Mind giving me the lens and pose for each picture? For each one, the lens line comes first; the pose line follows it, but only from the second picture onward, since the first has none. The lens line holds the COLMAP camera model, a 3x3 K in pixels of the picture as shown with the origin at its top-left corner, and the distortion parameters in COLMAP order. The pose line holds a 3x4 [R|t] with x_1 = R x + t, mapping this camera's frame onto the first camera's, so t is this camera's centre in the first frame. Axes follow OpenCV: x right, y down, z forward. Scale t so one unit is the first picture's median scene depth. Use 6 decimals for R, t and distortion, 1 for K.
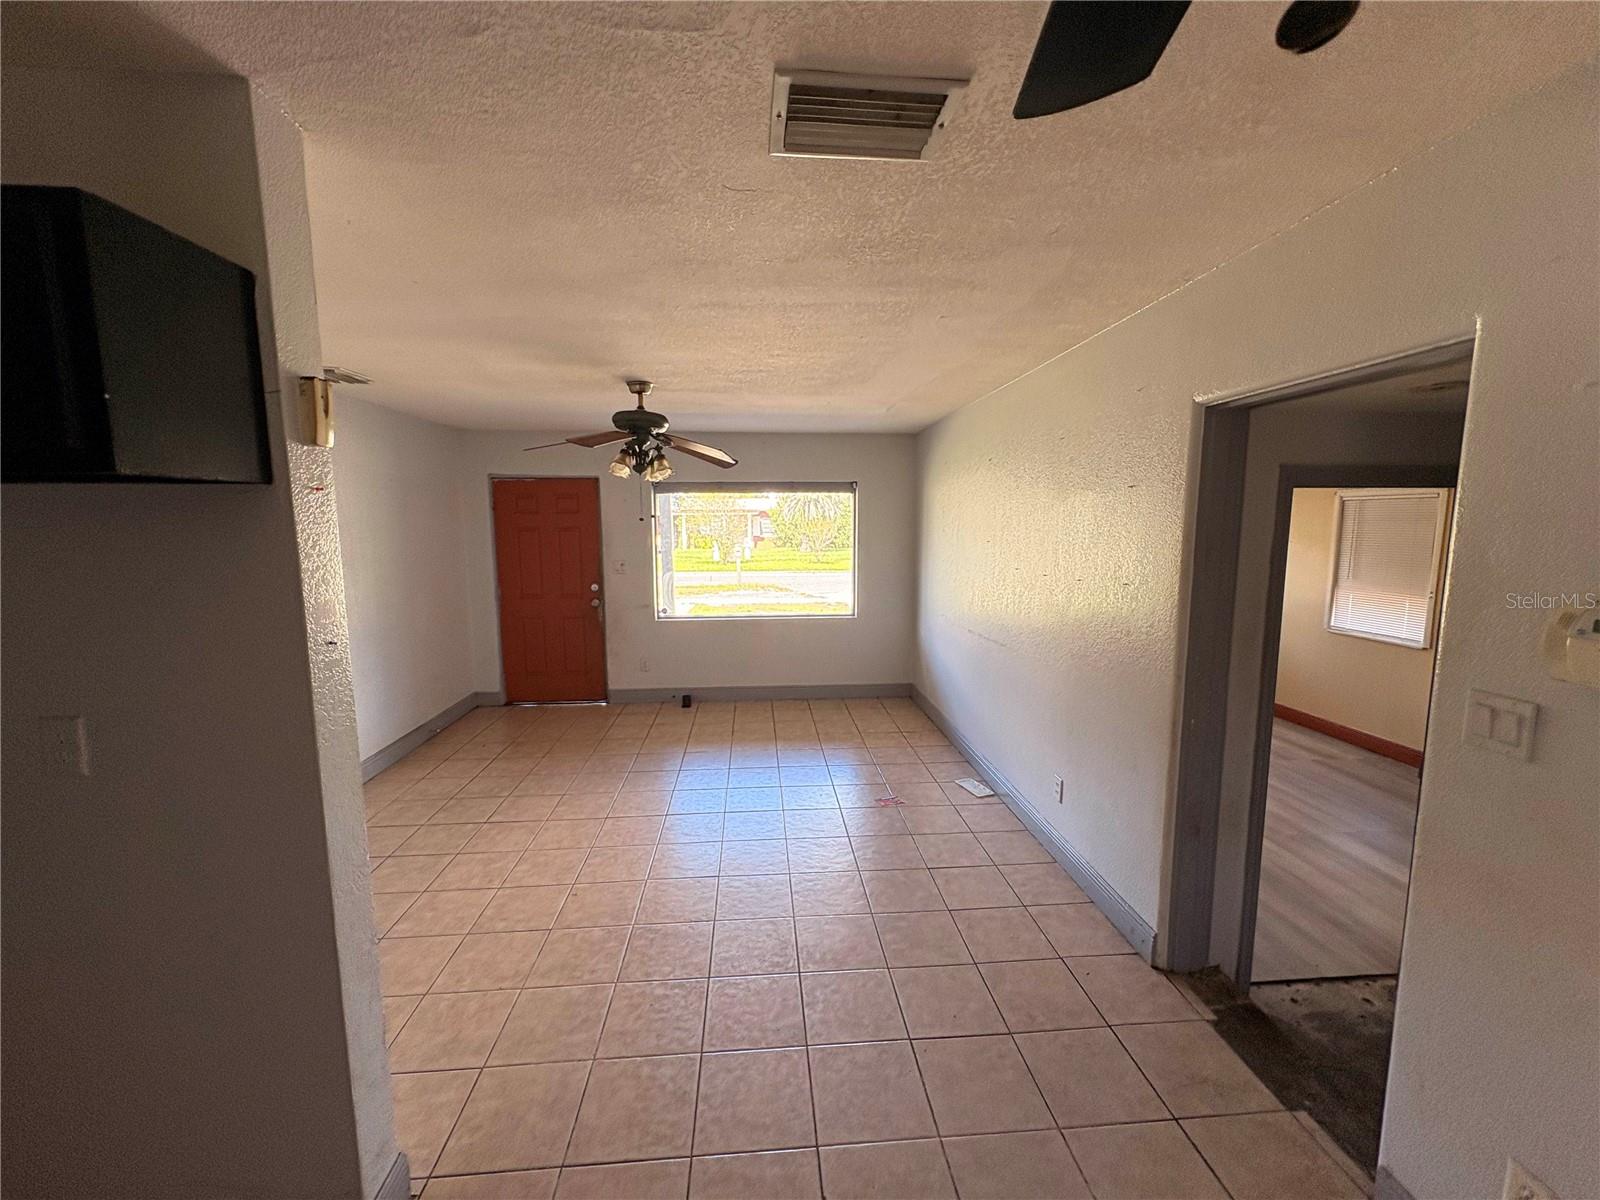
lens RADIAL K [[639.7, 0, 800.0], [0, 639.7, 600.0], [0, 0, 1]] dist [-0.000832, 0.000633]
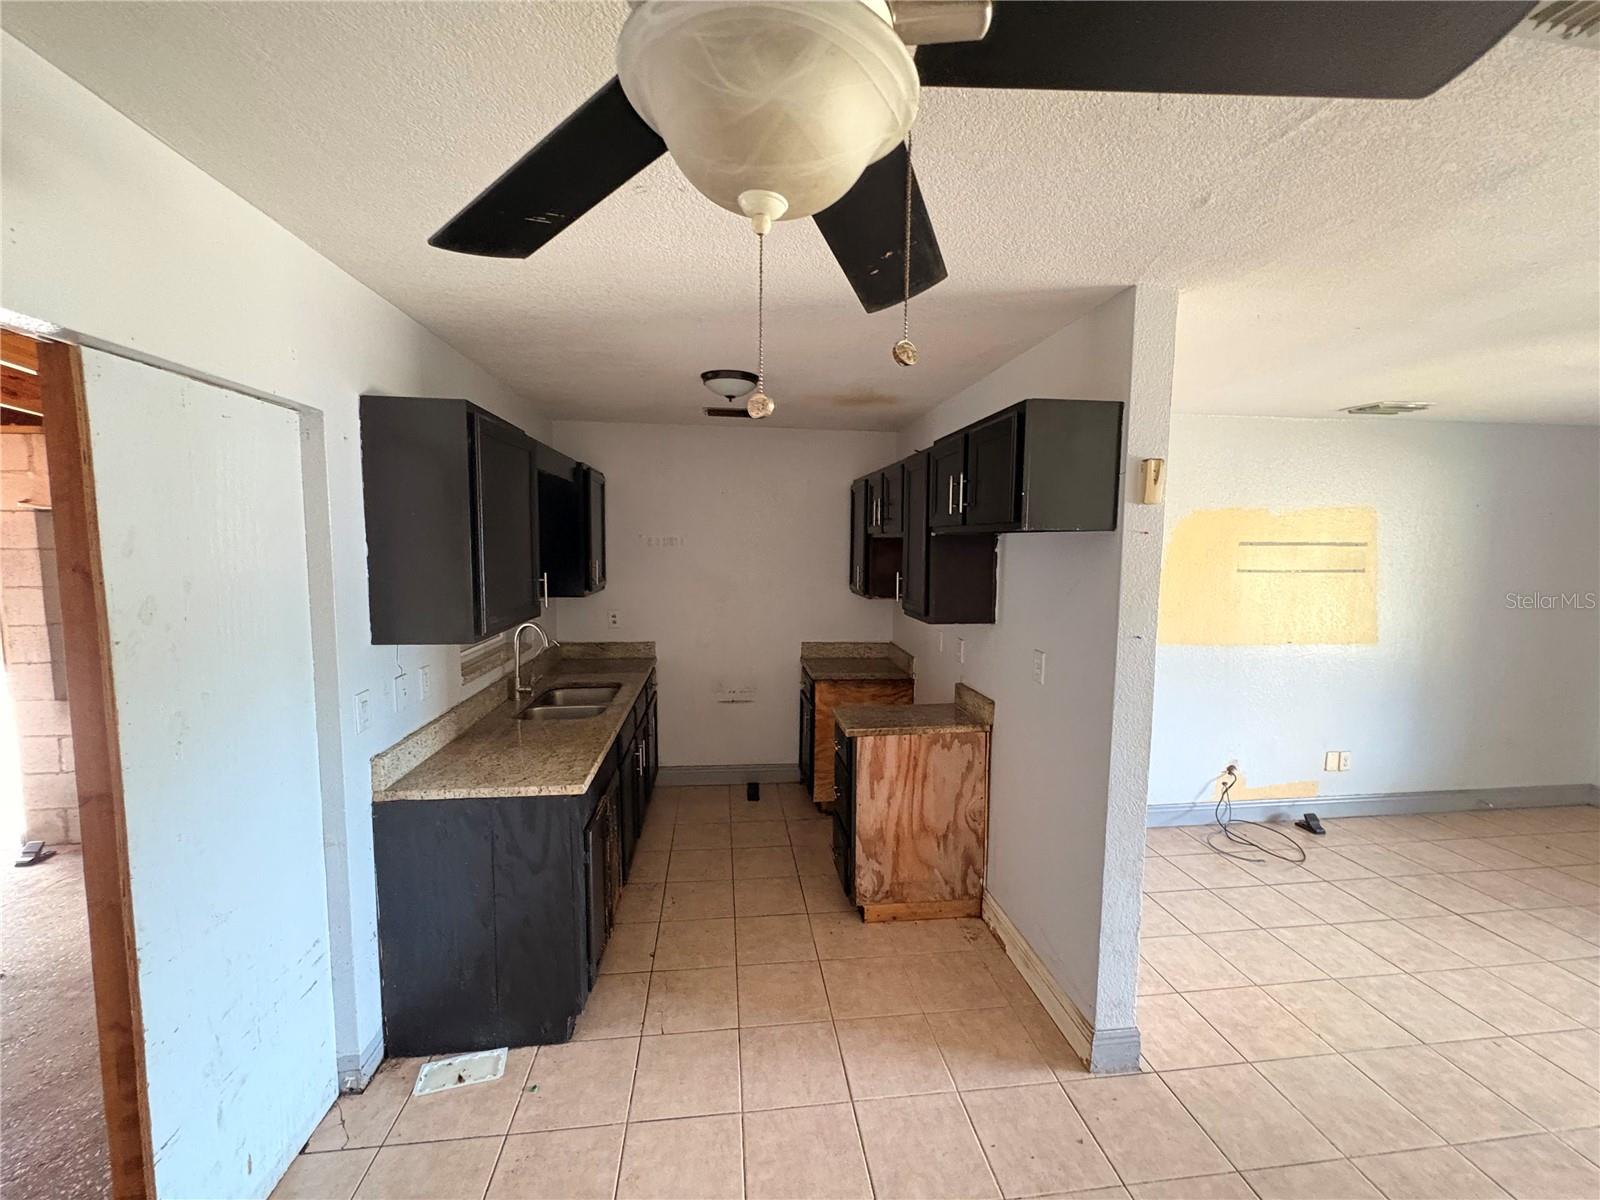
lens RADIAL K [[639.7, 0, 800.0], [0, 639.7, 600.0], [0, 0, 1]] dist [-0.000832, 0.000633]
pose [[0.047891, 0.095486, -0.994278, 0.389750], [-0.132433, 0.987239, 0.088432, -0.024821], [0.990034, 0.127441, 0.059925, 0.076981]]
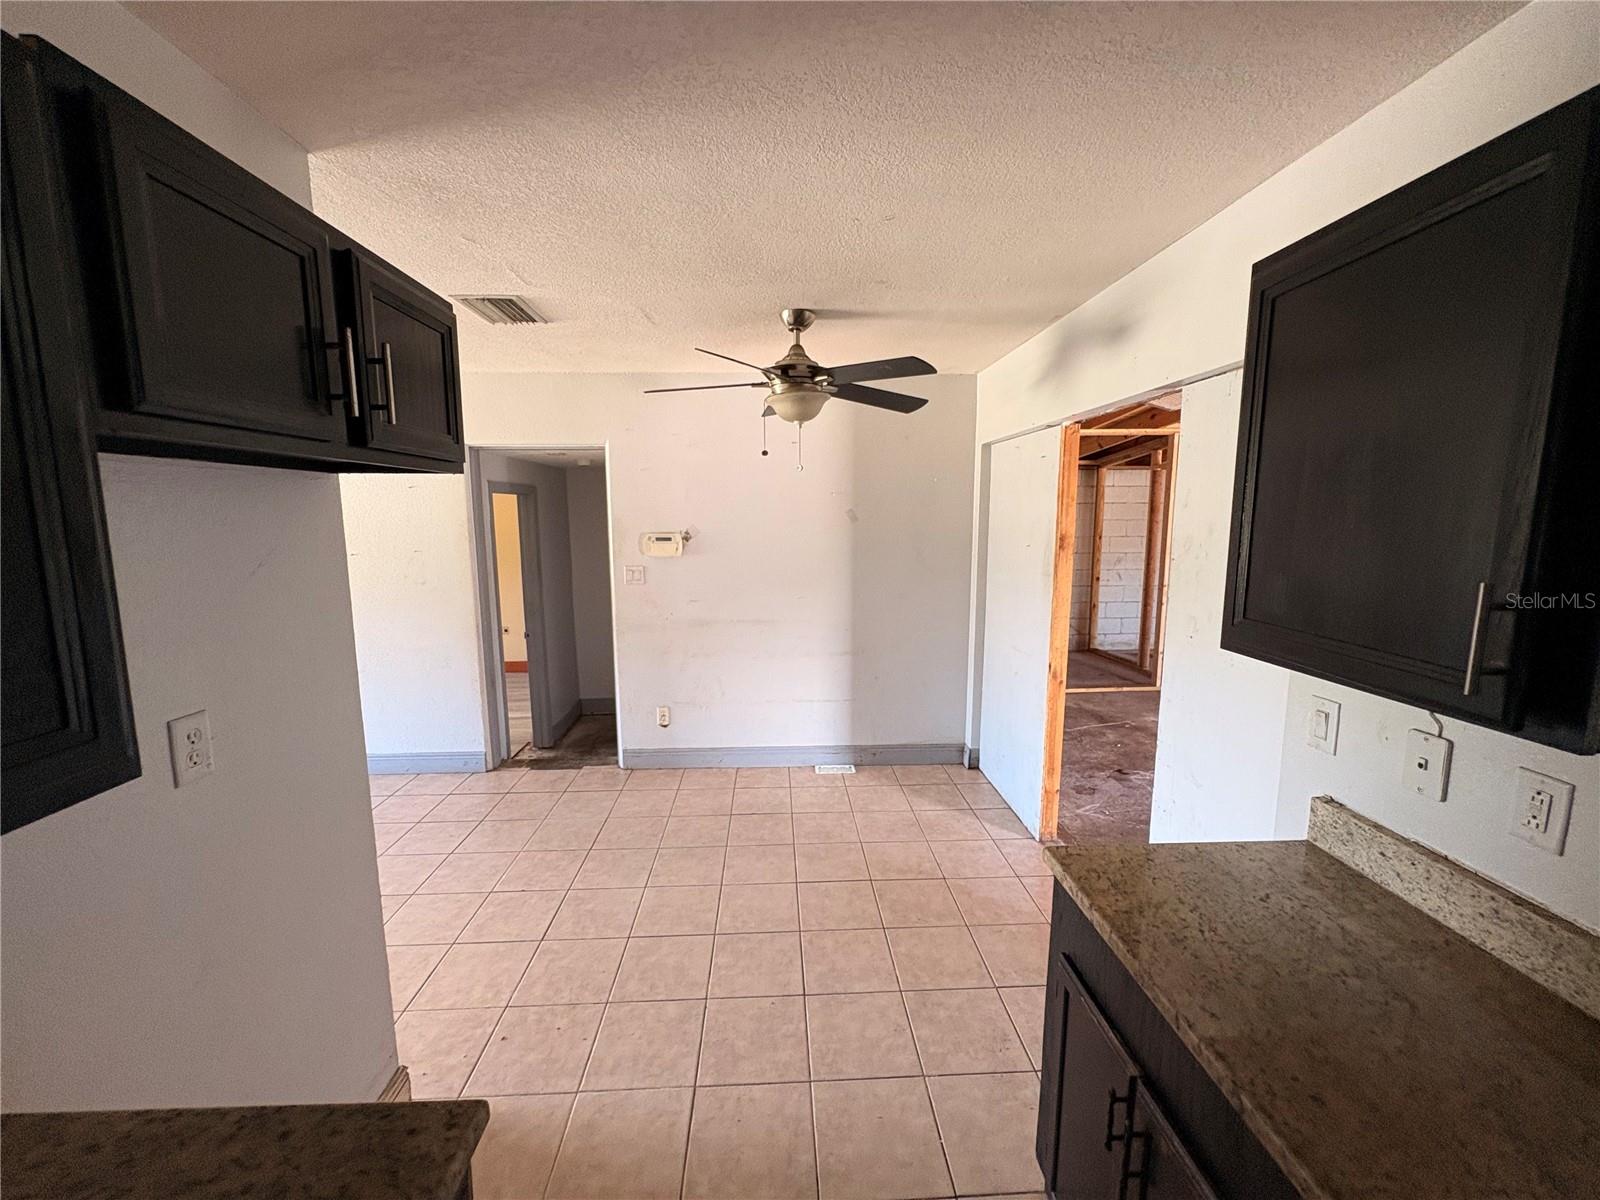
lens RADIAL K [[639.7, 0, 800.0], [0, 639.7, 600.0], [0, 0, 1]] dist [-0.000832, 0.000633]
pose [[0.030304, -0.135782, 0.990275, -1.010773], [0.123198, 0.983683, 0.131108, 0.004760], [-0.991919, 0.118026, 0.046537, 0.042458]]
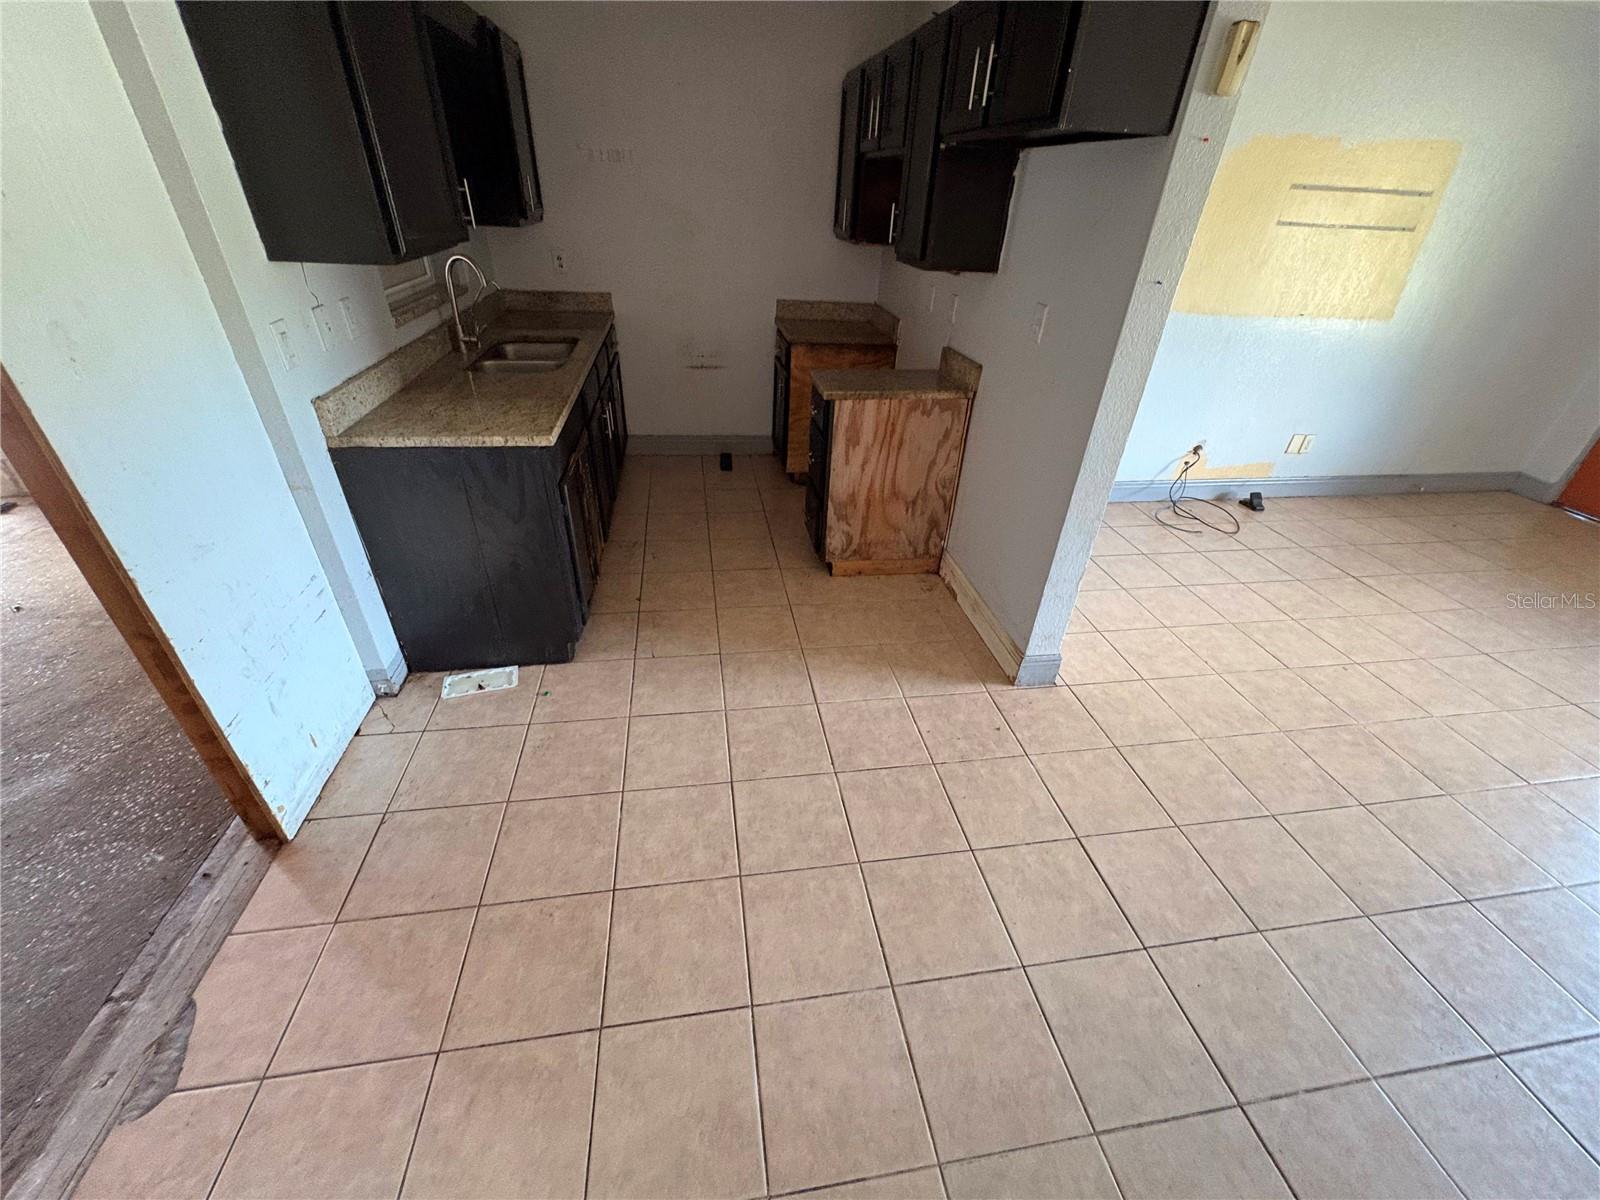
lens RADIAL K [[639.4, 0, 798.6], [0, 639.4, 601.0], [0, 0, 1]] dist [-0.000119, 0.000158]
pose [[0.082451, 0.546125, -0.833636, 0.374210], [-0.165798, 0.832344, 0.528880, 0.022948], [0.982707, 0.094609, 0.159174, 0.074651]]
